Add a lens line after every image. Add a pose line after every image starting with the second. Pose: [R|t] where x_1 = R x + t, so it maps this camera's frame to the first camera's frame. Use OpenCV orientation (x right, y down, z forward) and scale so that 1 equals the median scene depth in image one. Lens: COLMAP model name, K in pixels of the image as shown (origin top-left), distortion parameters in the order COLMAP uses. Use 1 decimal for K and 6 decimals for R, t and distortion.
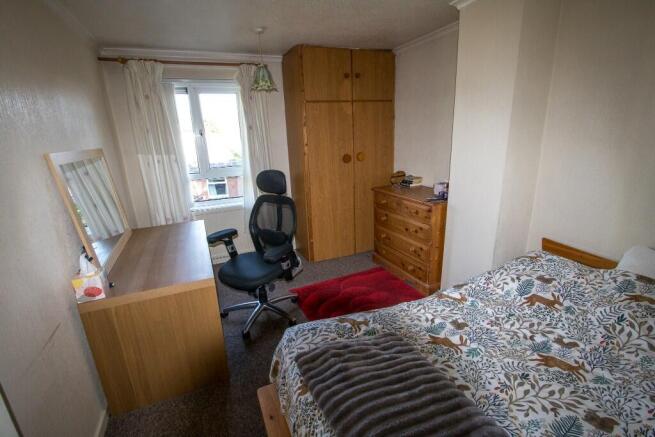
lens RADIAL K [[303.8, 0, 327.7], [0, 303.8, 220.8], [0, 0, 1]] dist [-0.014834, 0.001855]
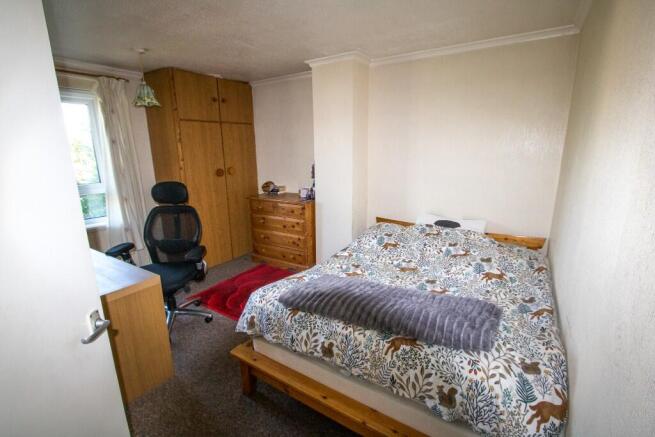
lens RADIAL K [[303.8, 0, 327.7], [0, 303.8, 220.8], [0, 0, 1]] dist [-0.014834, 0.001855]
pose [[0.836796, -0.098765, 0.538534, -0.278200], [0.133624, 0.990693, -0.025940, 0.064492], [-0.530959, 0.093668, 0.842205, -0.158709]]
